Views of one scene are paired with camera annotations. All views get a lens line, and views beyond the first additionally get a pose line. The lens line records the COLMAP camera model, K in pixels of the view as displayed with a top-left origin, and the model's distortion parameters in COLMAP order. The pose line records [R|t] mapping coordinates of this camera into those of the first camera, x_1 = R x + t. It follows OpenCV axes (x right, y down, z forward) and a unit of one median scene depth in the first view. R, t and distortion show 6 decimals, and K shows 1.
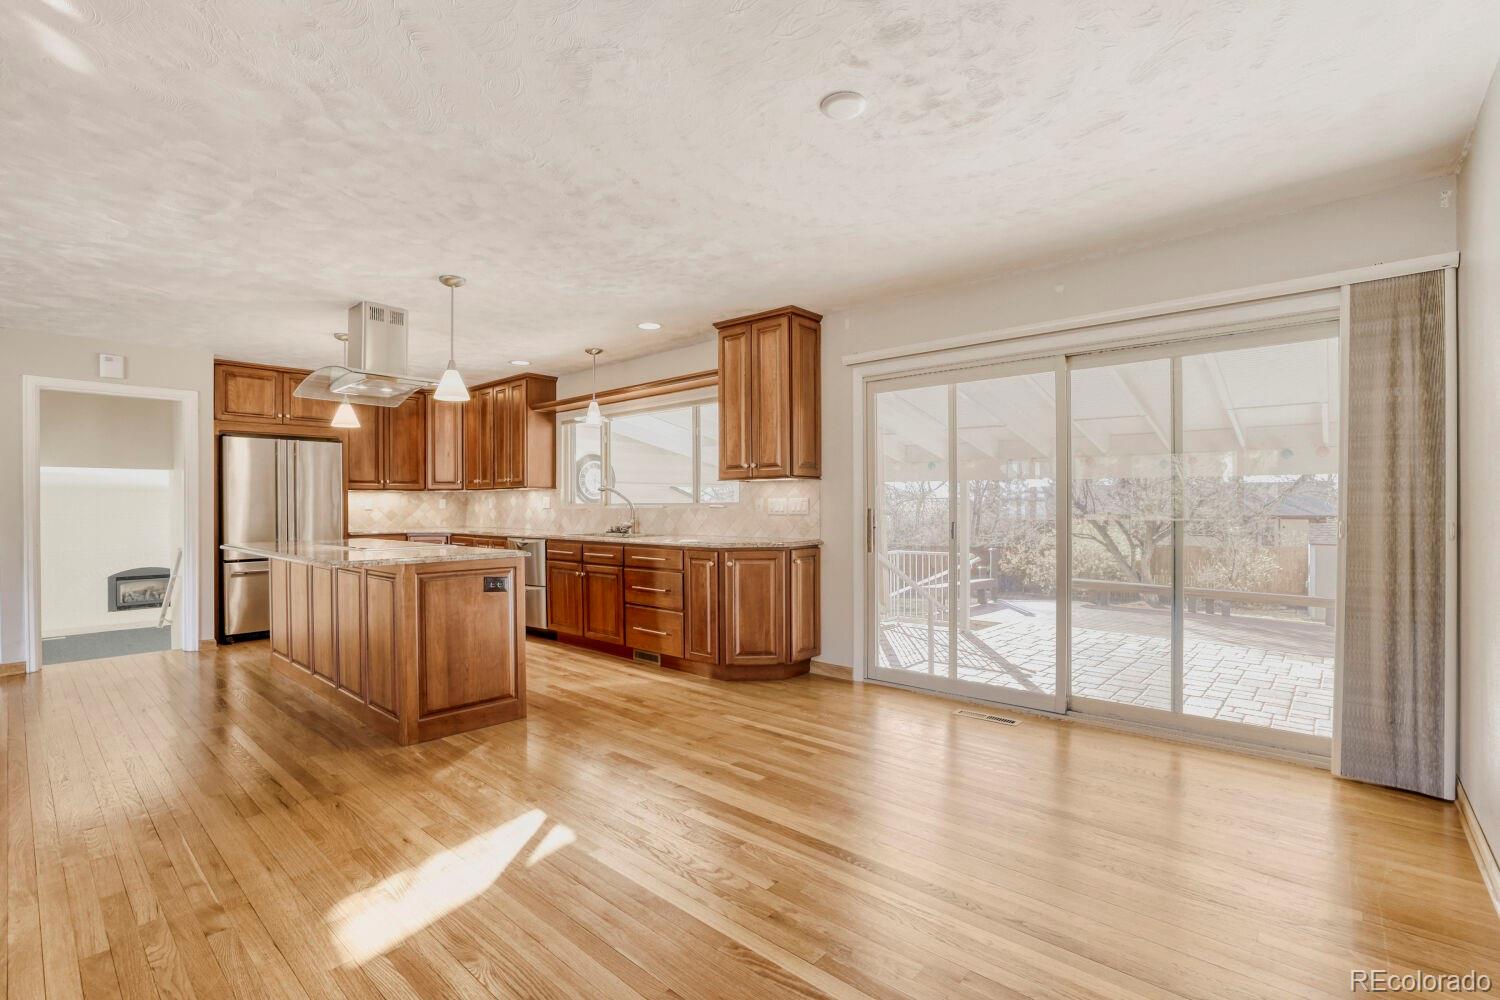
lens RADIAL K [[647.6, 0, 742.5], [0, 647.6, 500.1], [0, 0, 1]] dist [-0.039447, 0.012658]
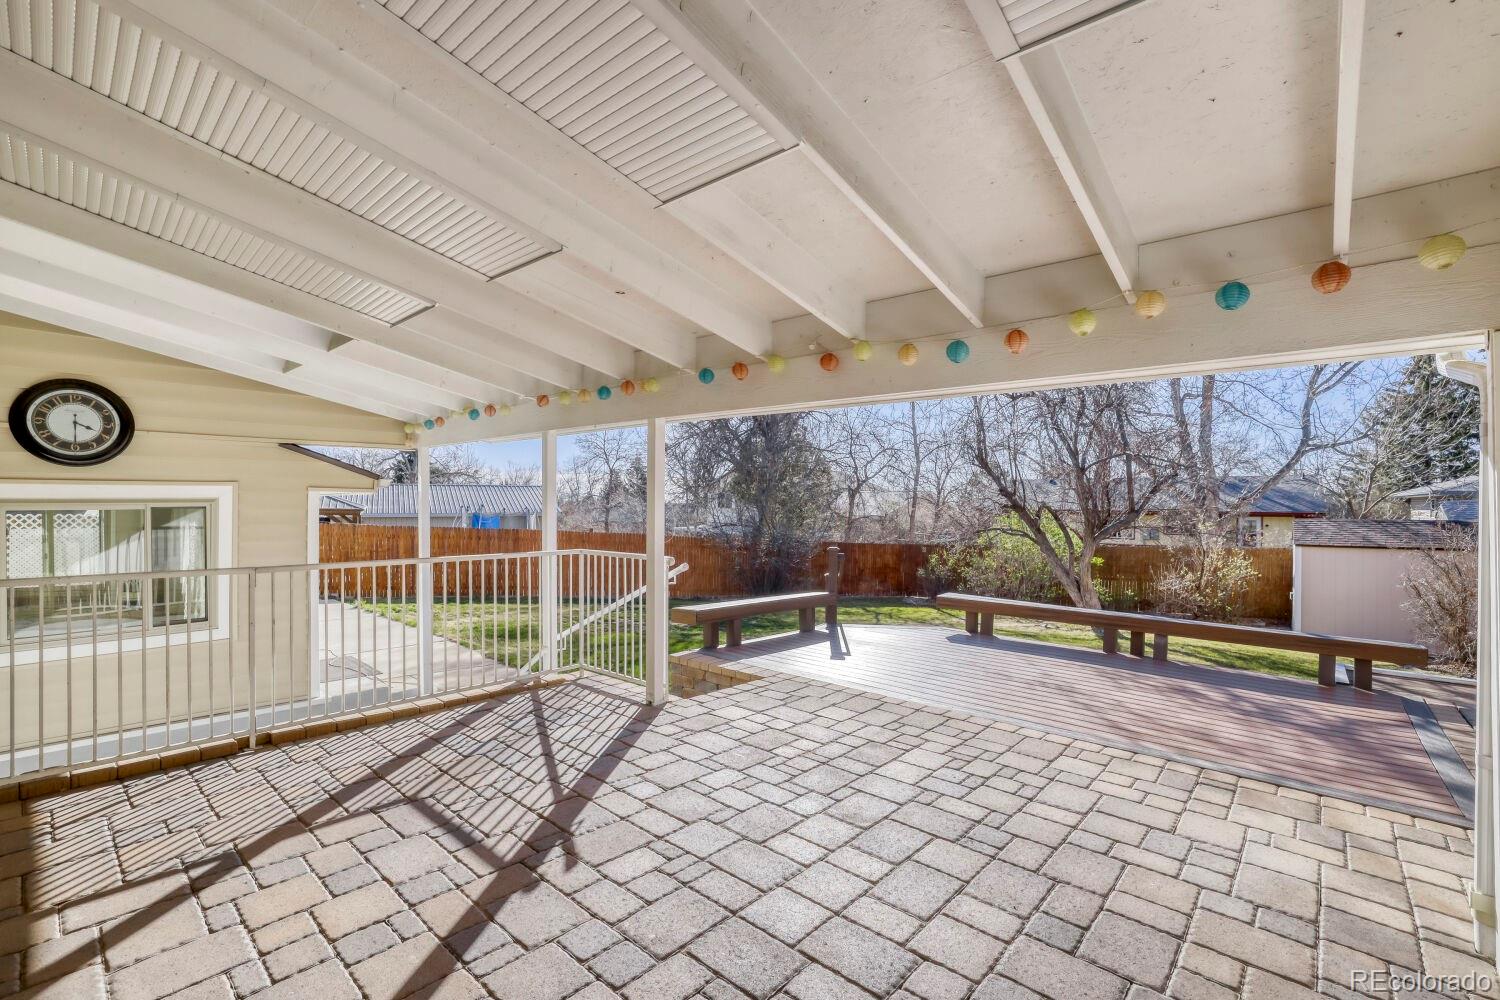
lens RADIAL K [[647.6, 0, 742.5], [0, 647.6, 500.1], [0, 0, 1]] dist [-0.039447, 0.012658]
pose [[0.999883, 0.007775, 0.013166, 0.221254], [-0.007848, 0.999954, 0.005537, 0.016582], [-0.013122, -0.005640, 0.999898, 0.246783]]
